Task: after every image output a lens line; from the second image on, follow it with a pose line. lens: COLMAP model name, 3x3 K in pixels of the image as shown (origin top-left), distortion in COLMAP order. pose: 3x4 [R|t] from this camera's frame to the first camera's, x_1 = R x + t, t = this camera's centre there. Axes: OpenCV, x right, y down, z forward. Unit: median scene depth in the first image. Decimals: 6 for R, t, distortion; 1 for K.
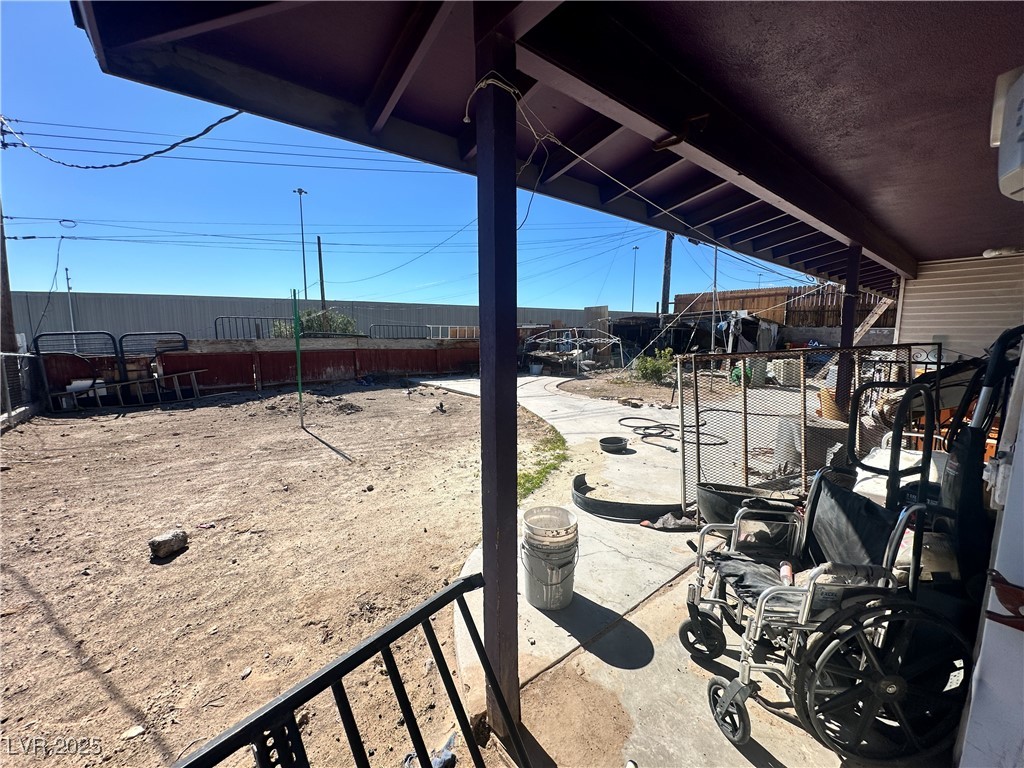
lens RADIAL K [[411.7, 0, 512.9], [0, 411.7, 384.8], [0, 0, 1]] dist [-0.003405, 0.000661]
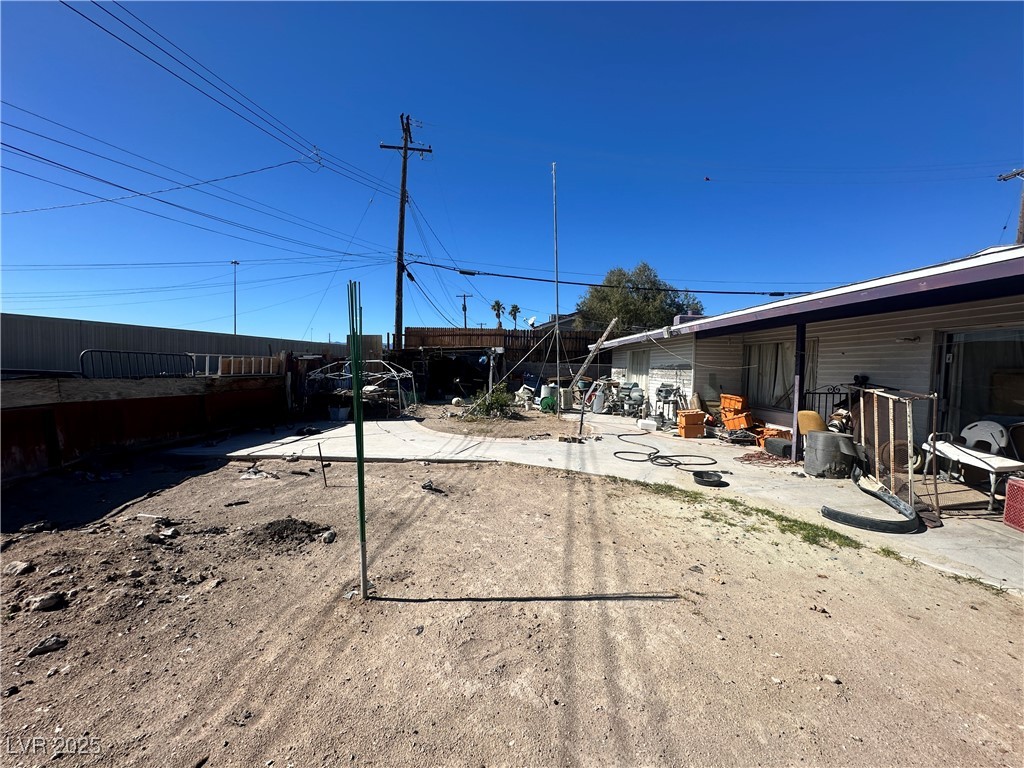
lens RADIAL K [[411.7, 0, 513.5], [0, 411.7, 385.7], [0, 0, 1]] dist [-0.003405, 0.000661]
pose [[0.604980, -0.033047, 0.795555, -0.380407], [0.083662, 0.996246, -0.022237, -0.049050], [-0.791834, 0.080011, 0.605473, 0.302189]]
